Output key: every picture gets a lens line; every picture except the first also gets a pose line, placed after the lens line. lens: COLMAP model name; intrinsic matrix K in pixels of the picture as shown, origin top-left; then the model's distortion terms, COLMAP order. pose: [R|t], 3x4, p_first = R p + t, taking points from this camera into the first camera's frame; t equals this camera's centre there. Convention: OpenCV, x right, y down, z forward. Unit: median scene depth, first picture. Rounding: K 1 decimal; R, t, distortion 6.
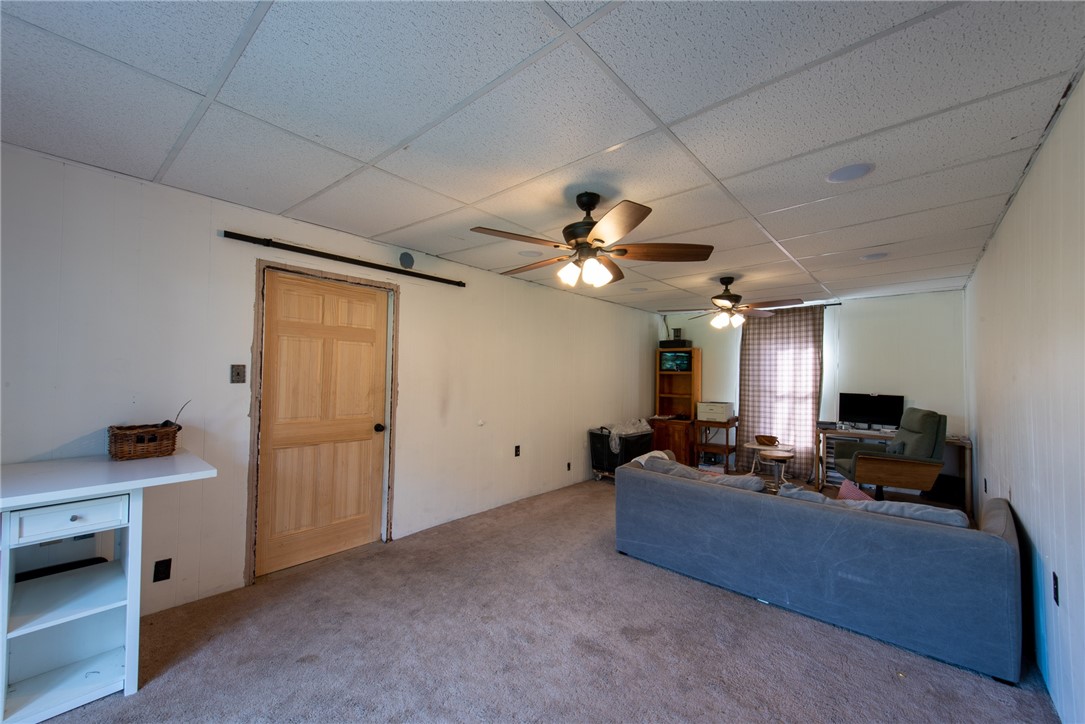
lens RADIAL K [[420.4, 0, 545.9], [0, 420.4, 365.8], [0, 0, 1]] dist [0.008720, -0.003441]
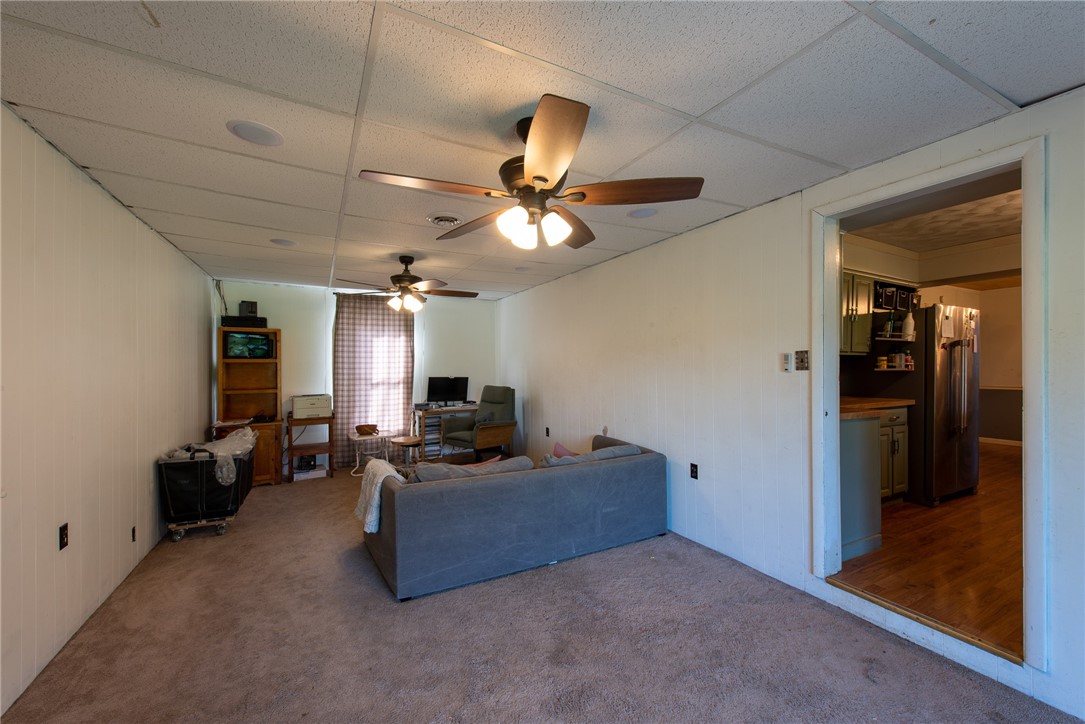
lens RADIAL K [[420.4, 0, 545.9], [0, 420.4, 365.8], [0, 0, 1]] dist [0.008720, -0.003441]
pose [[0.358357, -0.019020, 0.933391, -0.229911], [-0.009694, 0.999663, 0.024092, 0.002758], [-0.933534, -0.017682, 0.358052, 0.270996]]
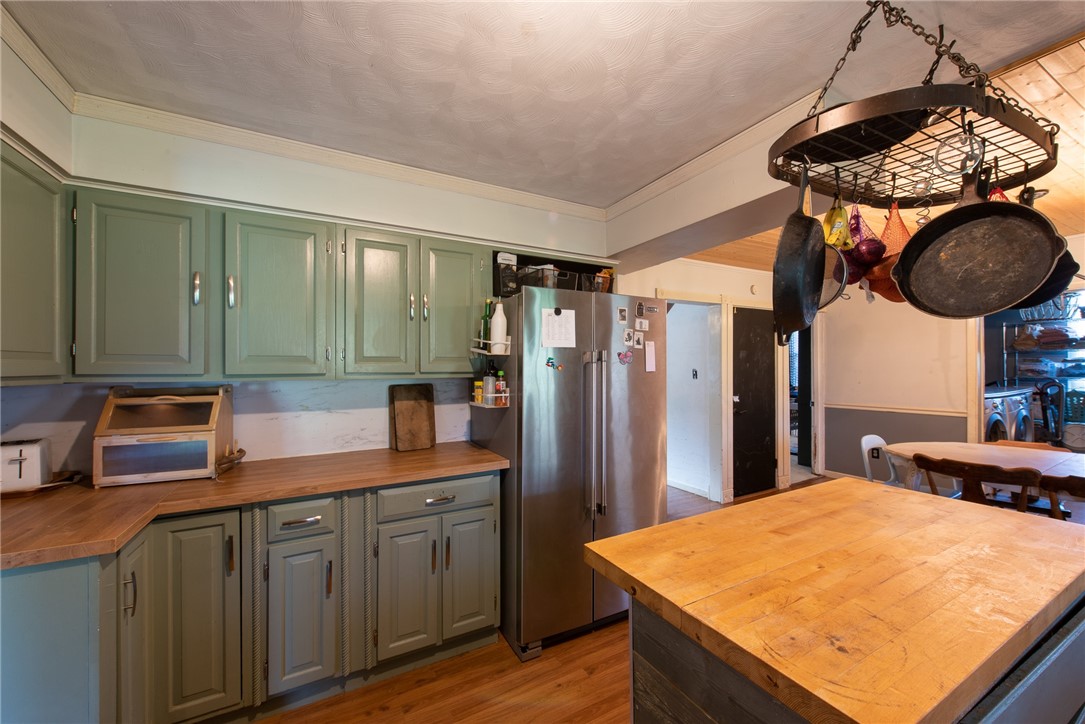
lens RADIAL K [[420.4, 0, 545.9], [0, 420.4, 365.8], [0, 0, 1]] dist [0.008720, -0.003441]
pose [[0.345123, -0.019527, 0.938354, 0.242051], [-0.001922, 0.999767, 0.021512, -0.022489], [-0.938556, -0.009228, 0.345005, -0.169438]]
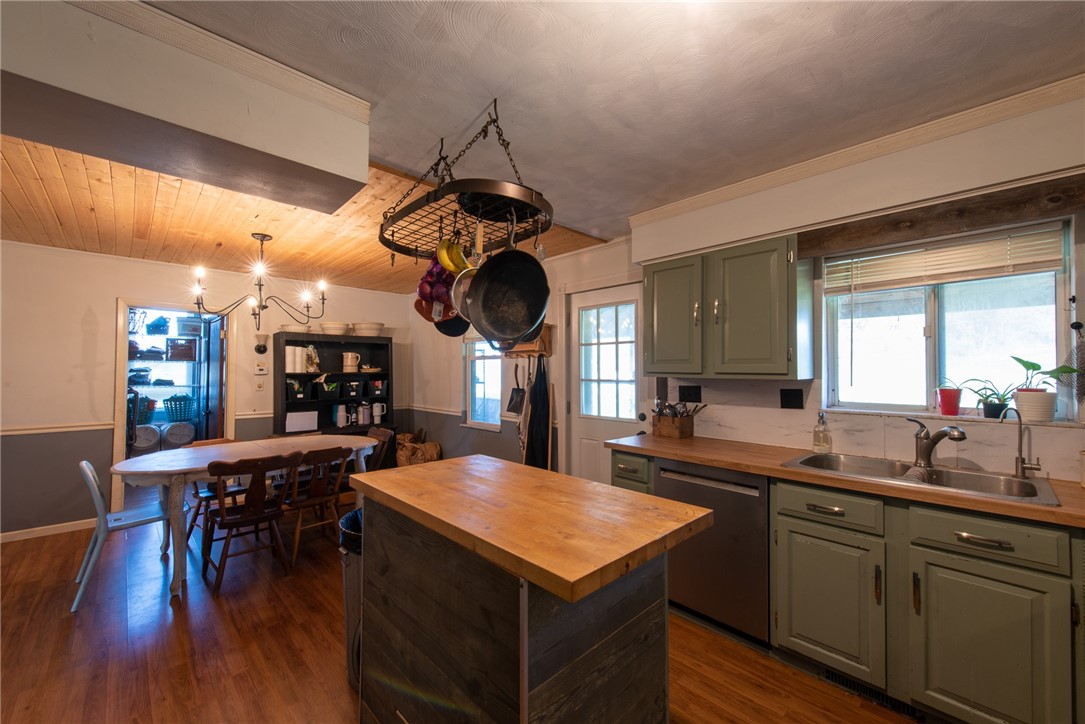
lens RADIAL K [[423.8, 0, 544.4], [0, 423.8, 365.6], [0, 0, 1]] dist [0.011871, -0.000662]
pose [[-0.996390, -0.017819, 0.083002, 0.411509], [-0.020876, 0.999130, -0.036108, -0.011419], [-0.082286, -0.037710, -0.995895, 0.022985]]
